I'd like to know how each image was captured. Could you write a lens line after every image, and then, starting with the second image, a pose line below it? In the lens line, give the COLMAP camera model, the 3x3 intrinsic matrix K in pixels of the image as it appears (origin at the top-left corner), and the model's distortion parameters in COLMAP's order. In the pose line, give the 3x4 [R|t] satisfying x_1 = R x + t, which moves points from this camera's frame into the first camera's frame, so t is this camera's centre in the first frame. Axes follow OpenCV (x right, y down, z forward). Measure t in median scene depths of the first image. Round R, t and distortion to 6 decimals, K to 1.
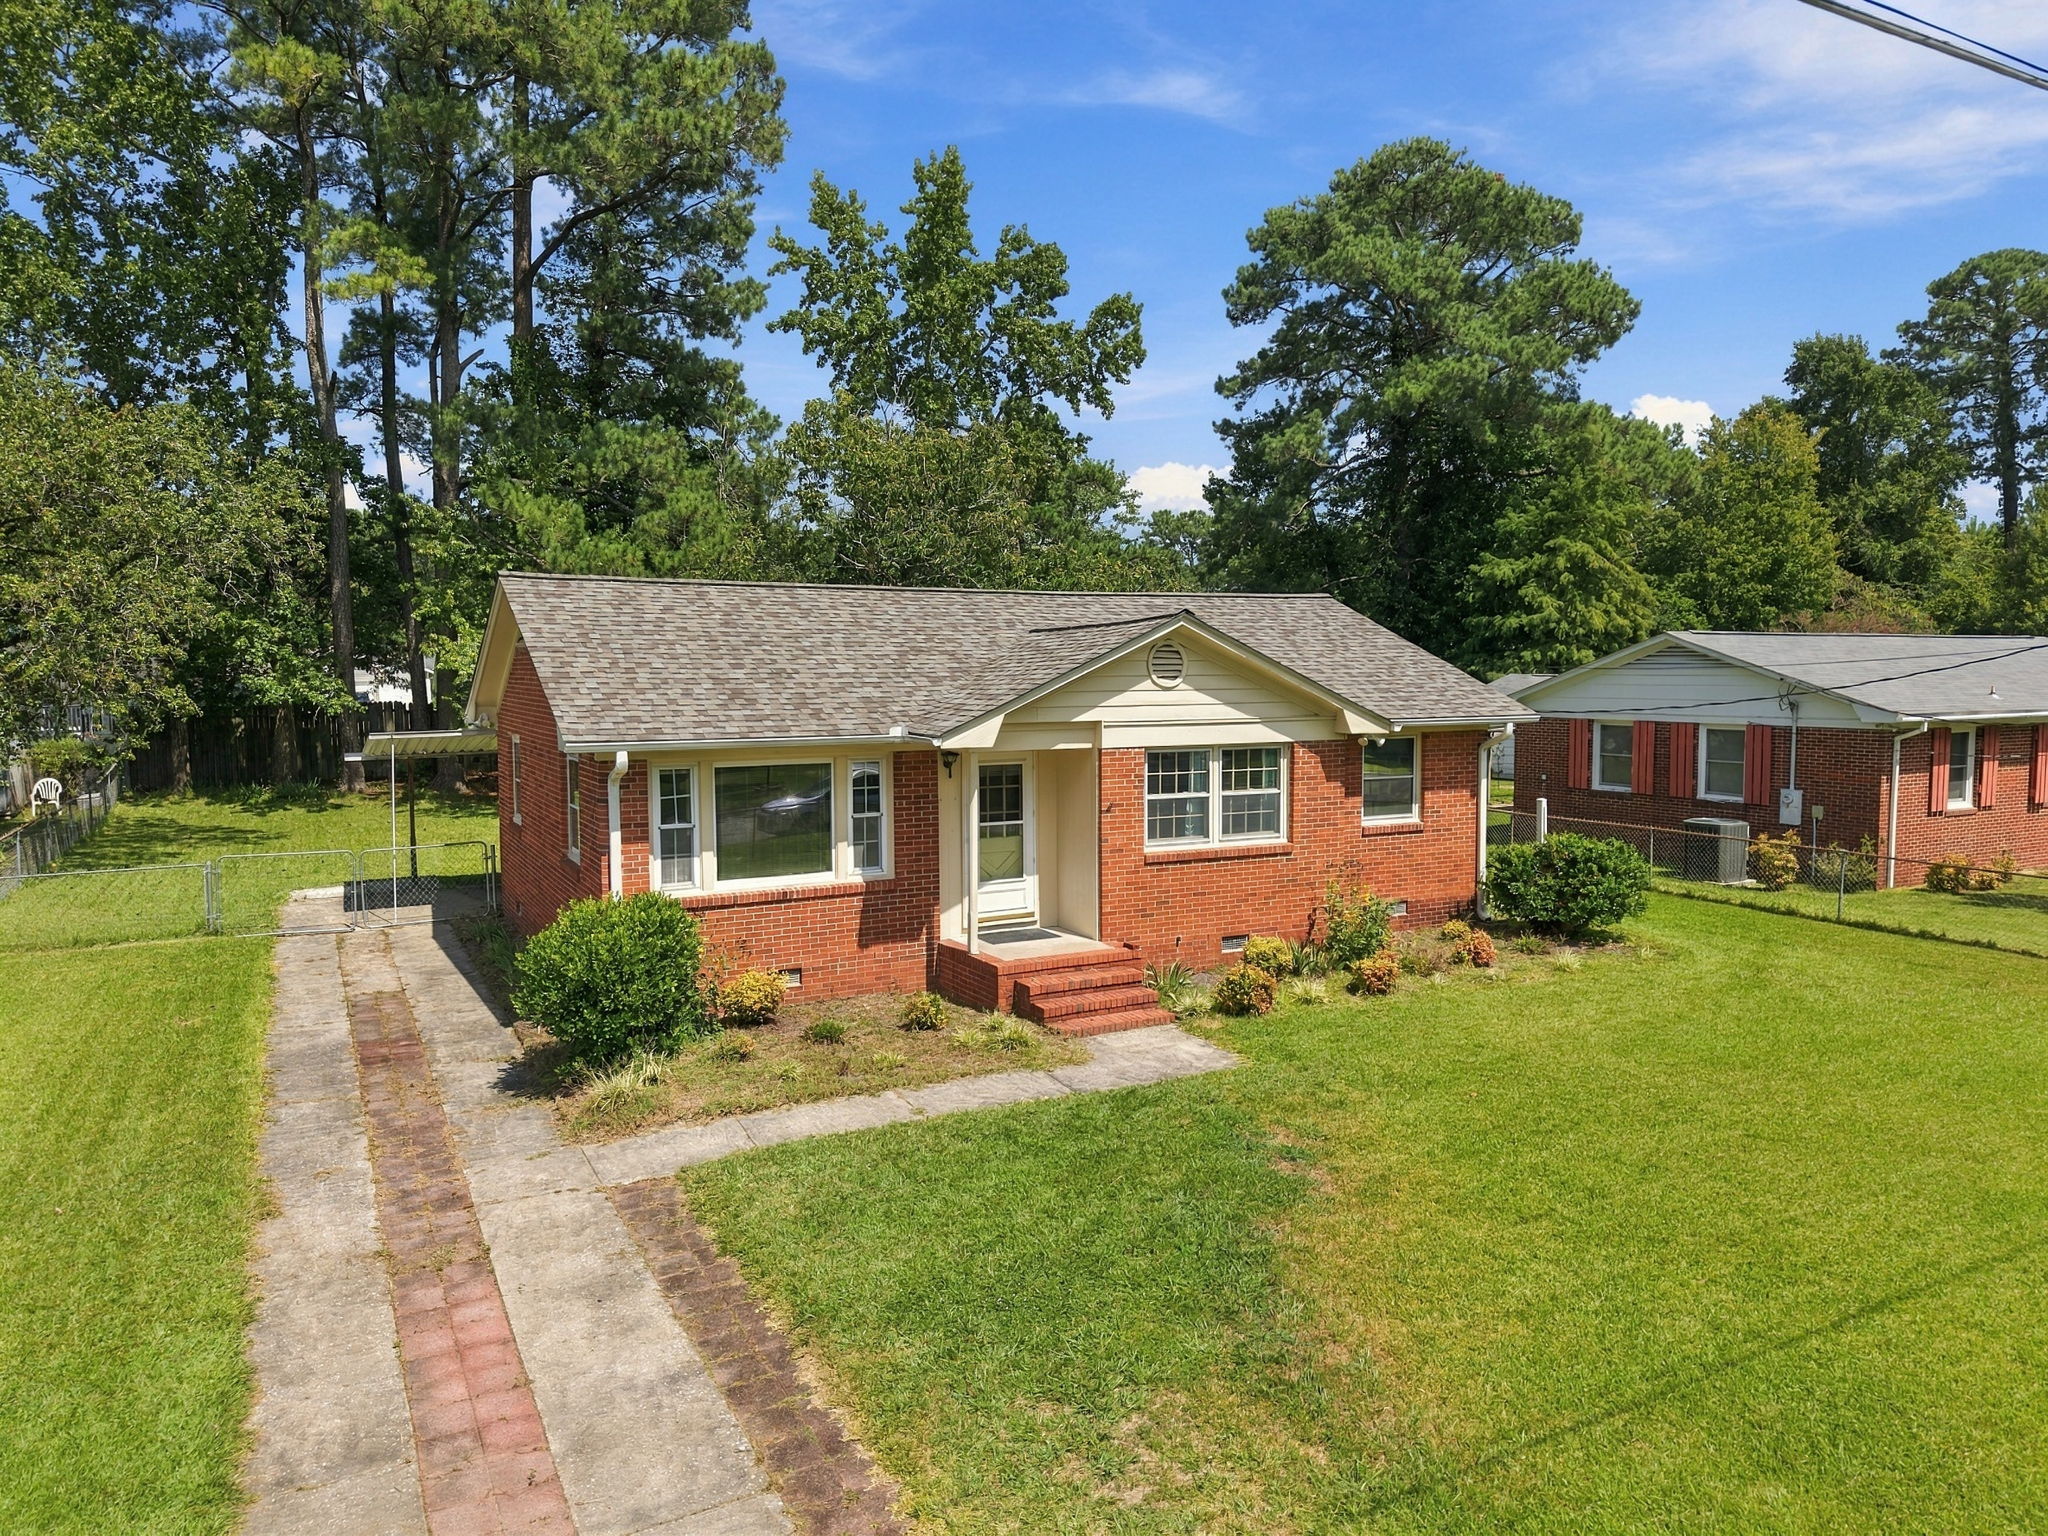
lens RADIAL K [[1280.8, 0, 1024.0], [0, 1280.8, 768.0], [0, 0, 1]] dist [0.103804, -0.000066]
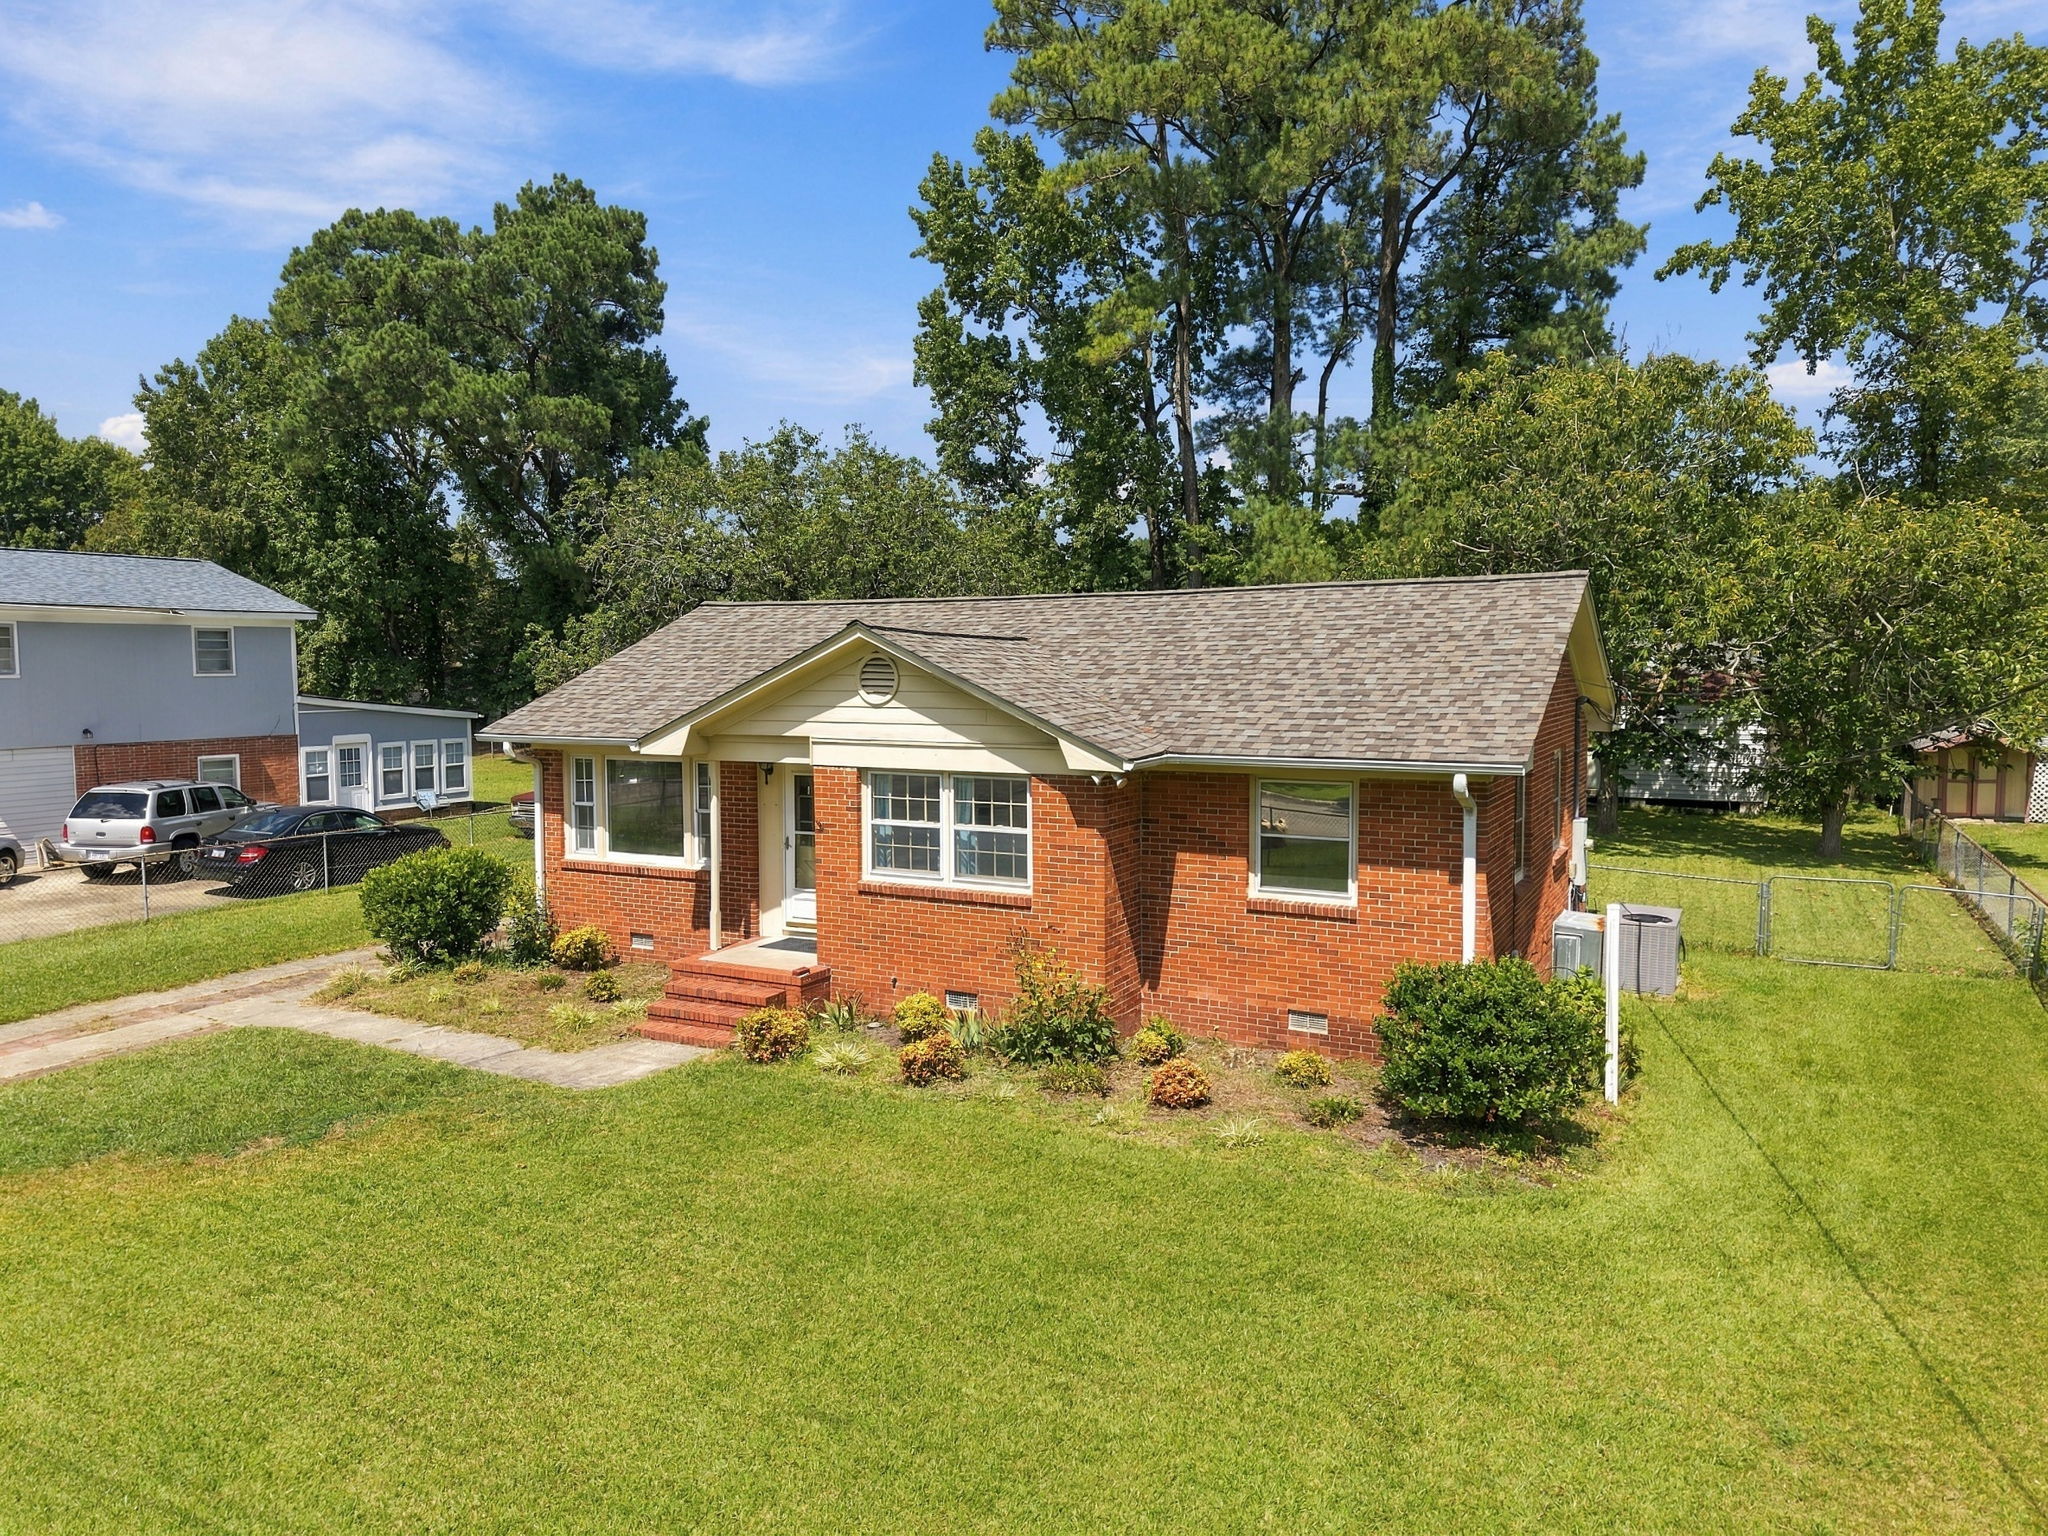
lens RADIAL K [[1280.8, 0, 1024.0], [0, 1280.8, 768.0], [0, 0, 1]] dist [0.103804, -0.000066]
pose [[0.596649, 0.061942, -0.800108, 0.892774], [-0.065833, 0.997434, 0.028126, -0.048498], [0.799797, 0.035892, 0.599196, 0.518981]]
